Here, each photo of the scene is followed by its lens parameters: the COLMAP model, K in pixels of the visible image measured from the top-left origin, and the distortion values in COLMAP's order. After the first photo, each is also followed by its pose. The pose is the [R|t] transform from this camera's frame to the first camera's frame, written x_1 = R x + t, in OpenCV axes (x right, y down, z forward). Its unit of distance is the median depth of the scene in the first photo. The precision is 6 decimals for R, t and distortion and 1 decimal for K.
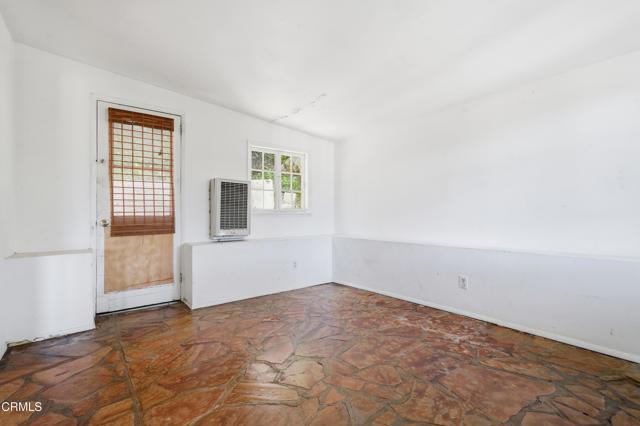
lens RADIAL K [[297.9, 0, 321.4], [0, 297.9, 212.5], [0, 0, 1]] dist [-0.006863, 0.000014]
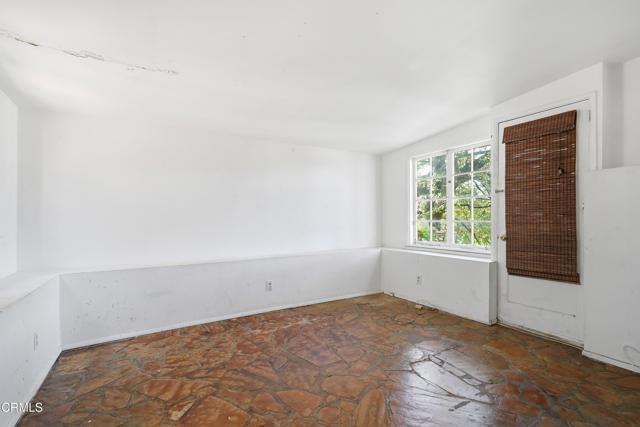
lens RADIAL K [[297.9, 0, 321.4], [0, 297.9, 216.5], [0, 0, 1]] dist [-0.006863, 0.000014]
pose [[0.118043, 0.011517, 0.992942, -0.851181], [0.001226, 0.999930, -0.011744, -0.051416], [-0.993008, 0.002604, 0.118021, 0.695911]]
